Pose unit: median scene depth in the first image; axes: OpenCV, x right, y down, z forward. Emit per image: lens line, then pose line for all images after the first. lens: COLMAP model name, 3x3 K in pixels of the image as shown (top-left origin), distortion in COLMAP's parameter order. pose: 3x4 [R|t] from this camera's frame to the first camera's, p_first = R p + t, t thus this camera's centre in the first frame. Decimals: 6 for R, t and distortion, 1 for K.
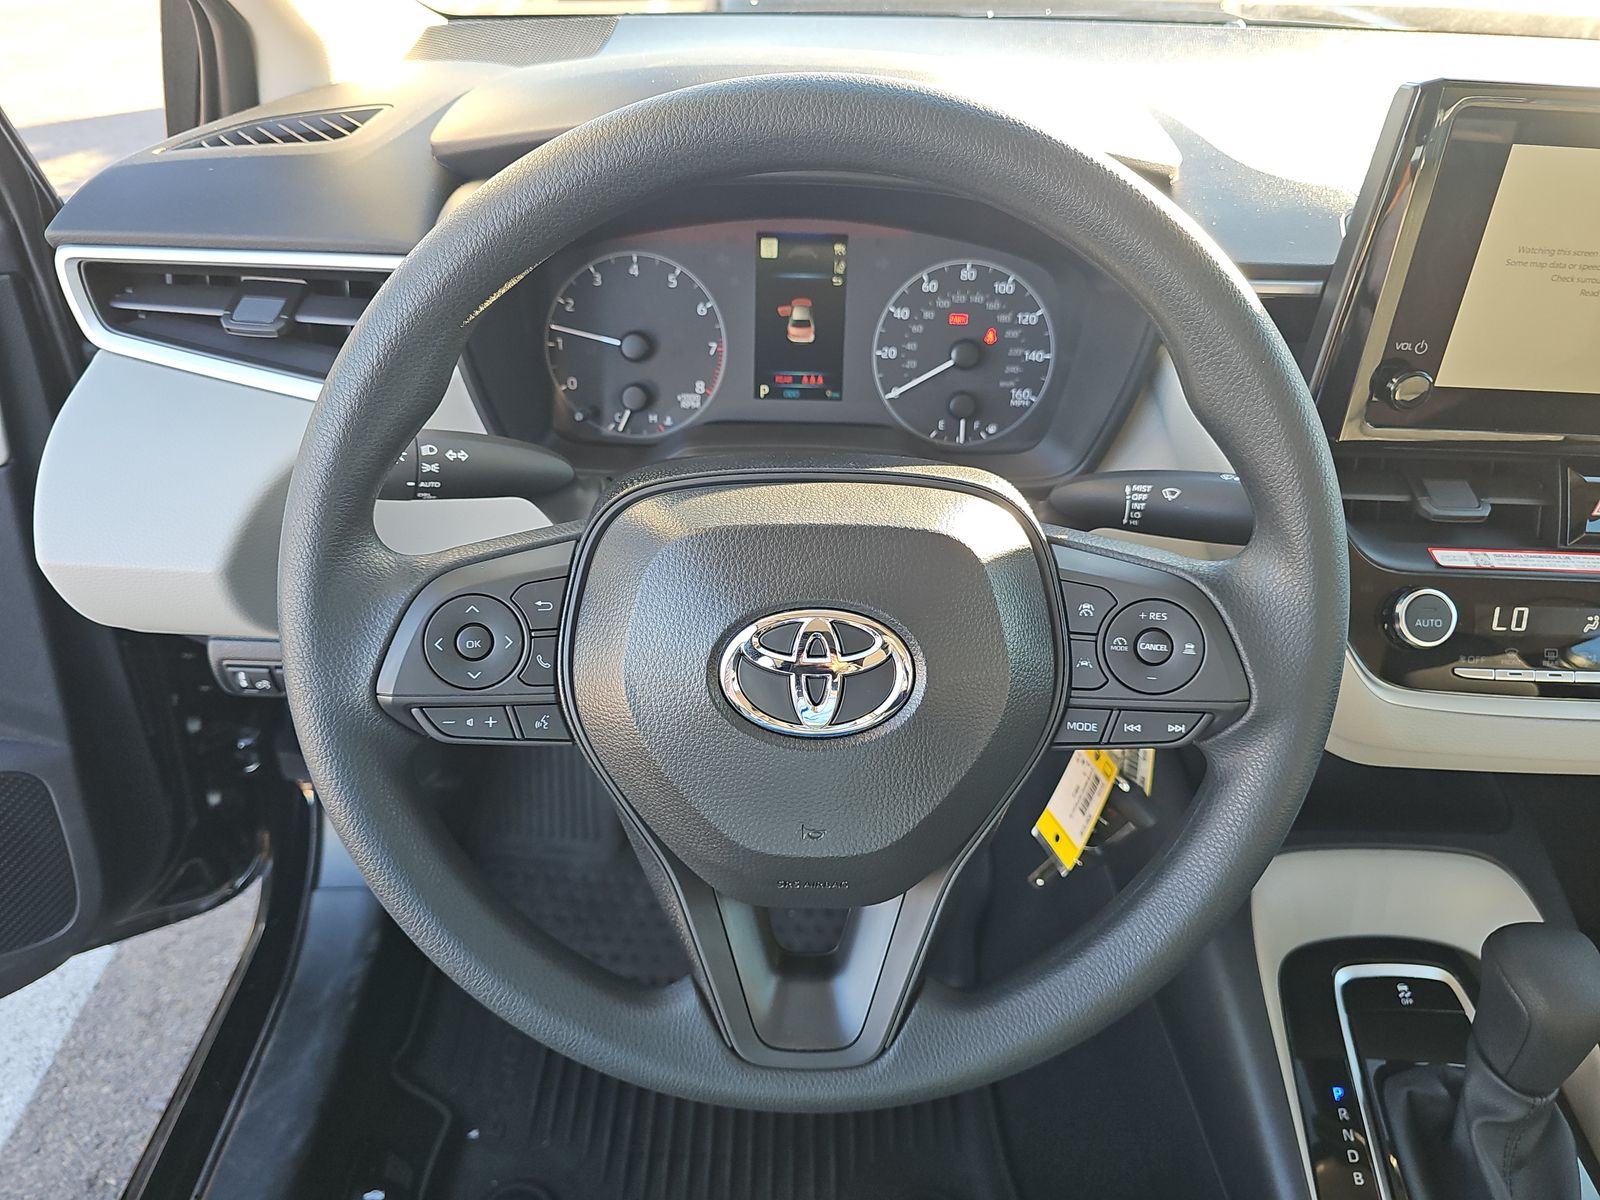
lens RADIAL K [[1037.4, 0, 797.5], [0, 1037.4, 622.4], [0, 0, 1]] dist [0.045944, -0.062587]
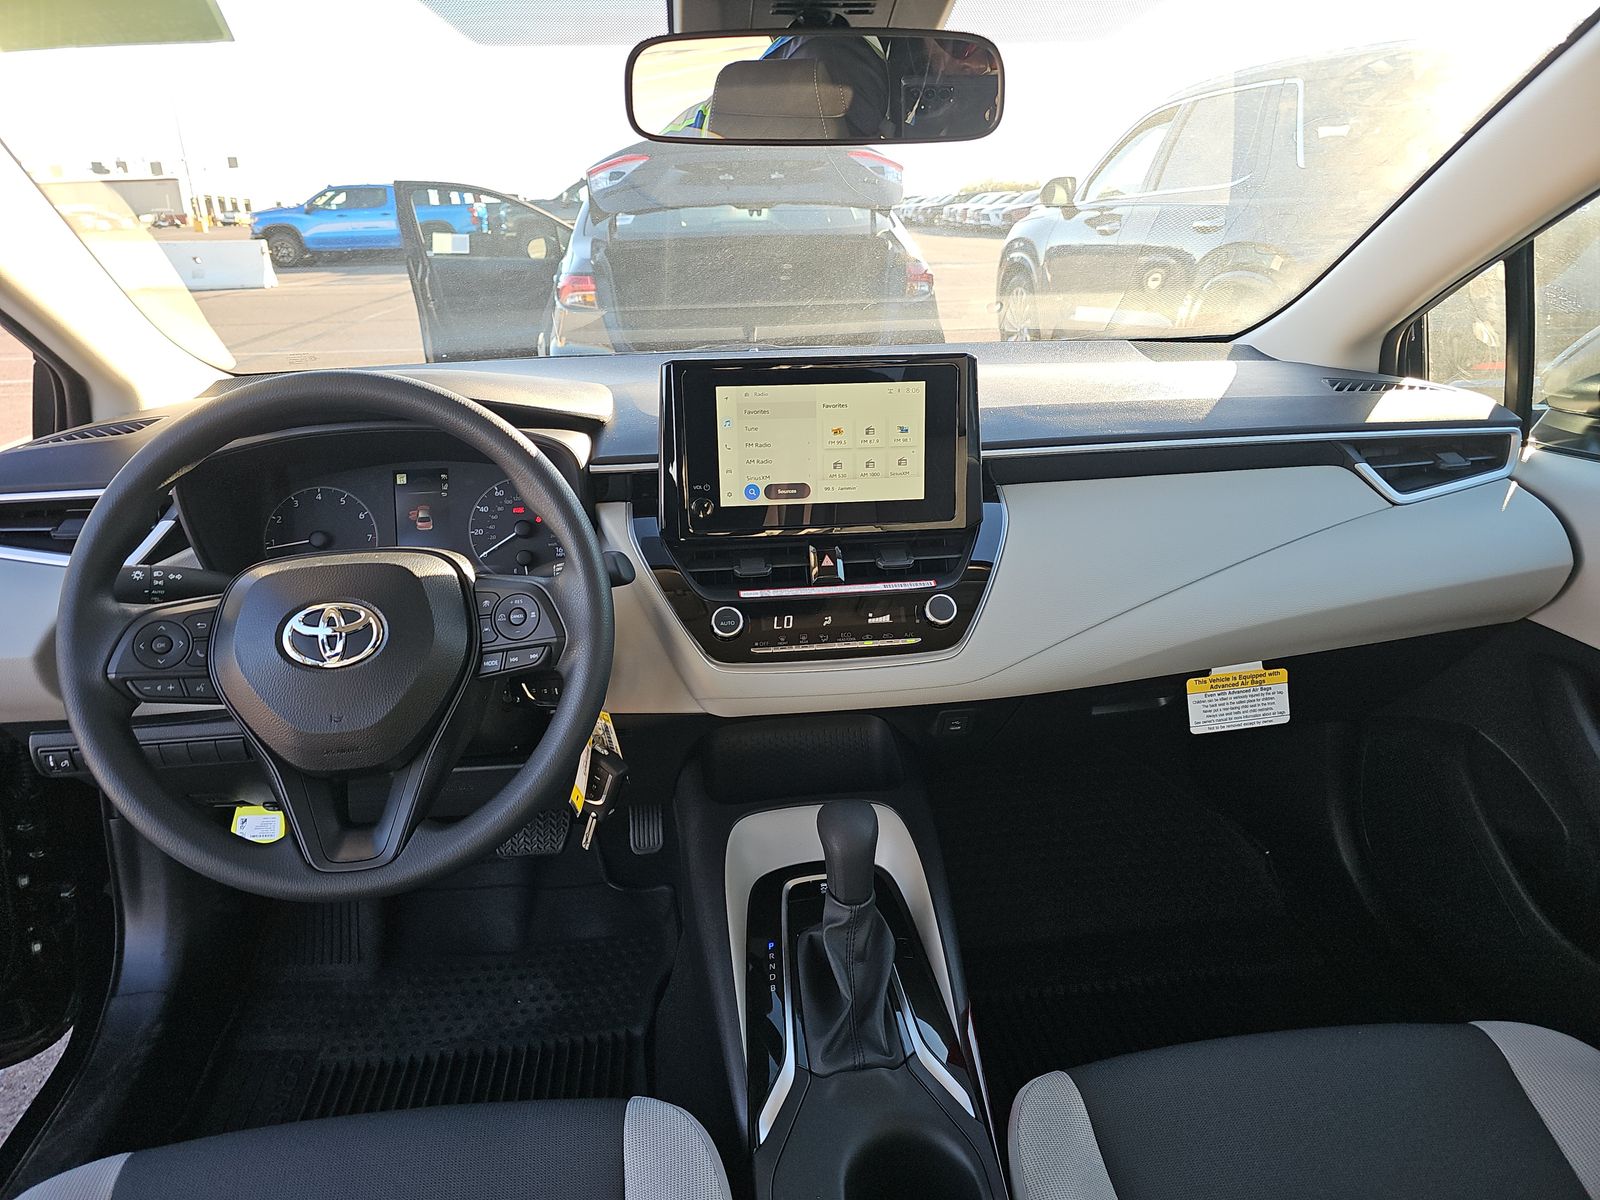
lens RADIAL K [[1037.4, 0, 797.5], [0, 1037.4, 622.4], [0, 0, 1]] dist [0.045944, -0.062587]
pose [[0.991442, -0.087159, 0.097193, 0.426301], [0.111420, 0.952915, -0.282025, 0.414898], [-0.068035, 0.290440, 0.954471, -0.600989]]
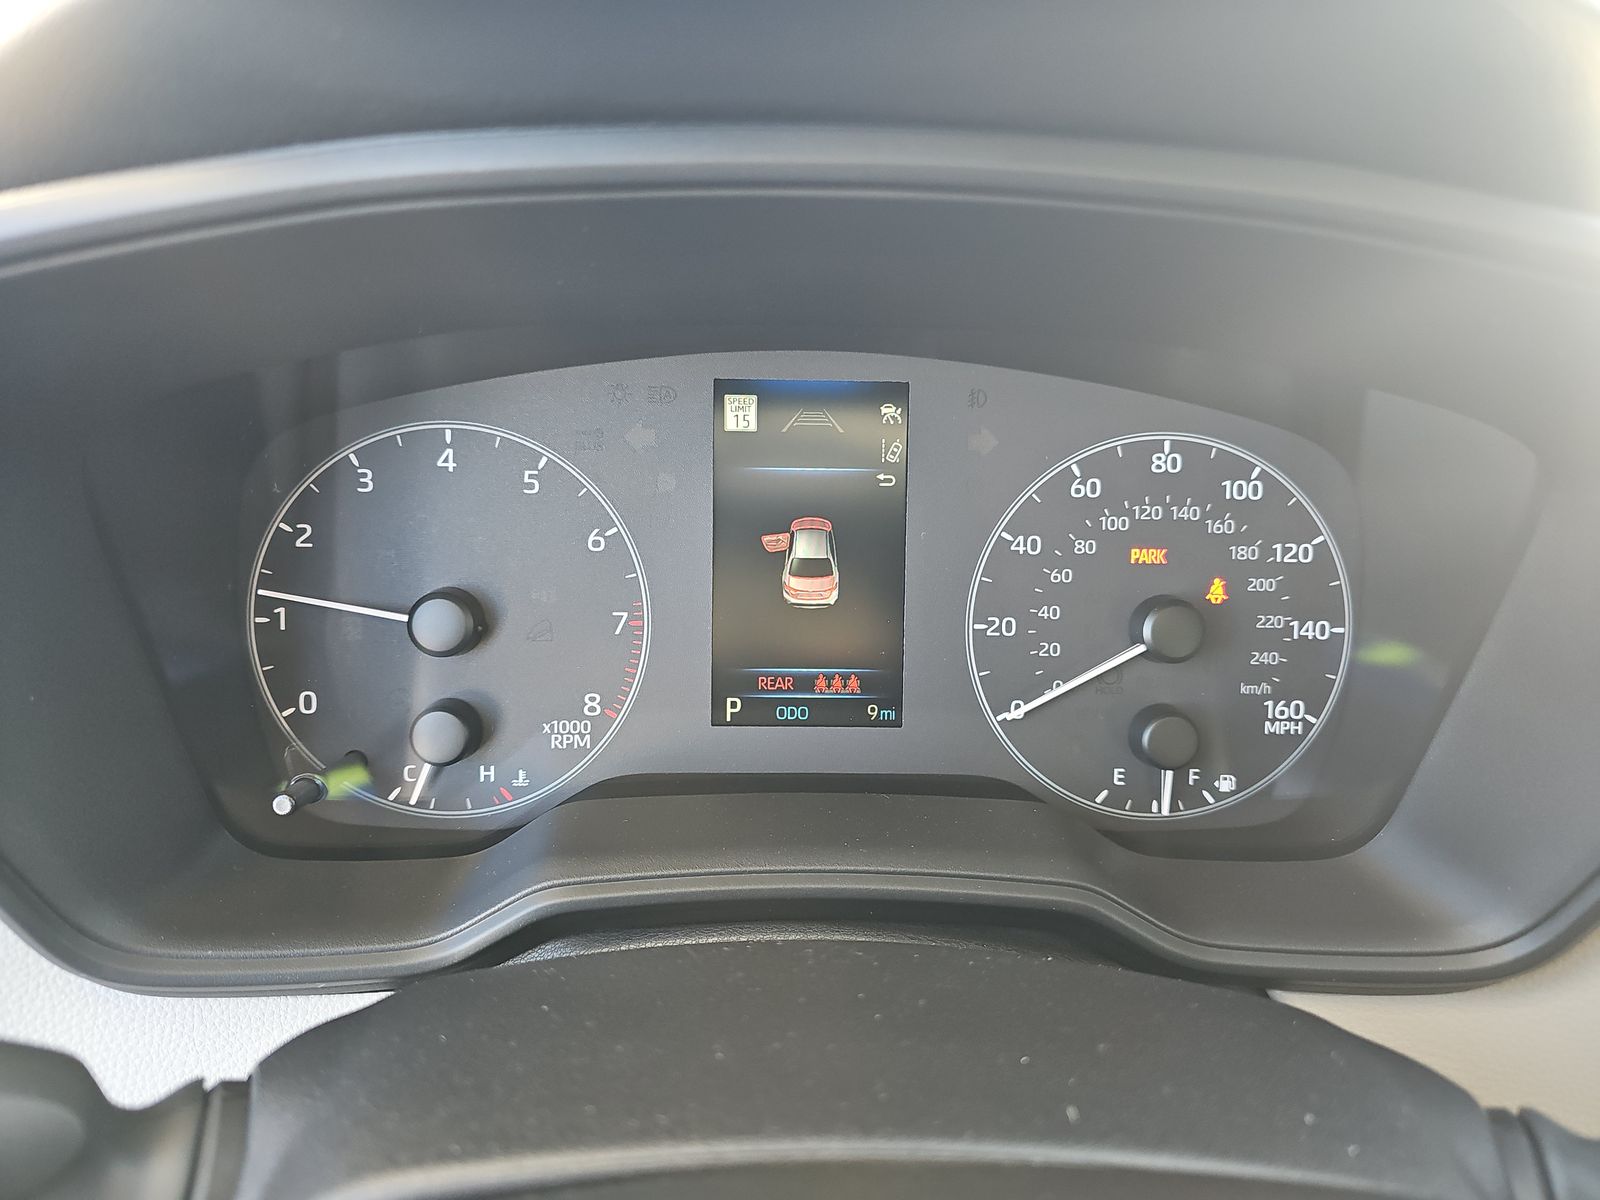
lens RADIAL K [[847.5, 0, 798.7], [0, 847.5, 688.7], [0, 0, 1]] dist [-0.001452, -0.000061]
pose [[0.999859, -0.013228, 0.010307, -0.006810], [0.014564, 0.989671, -0.142617, -0.180712], [-0.008314, 0.142747, 0.989724, 0.636364]]
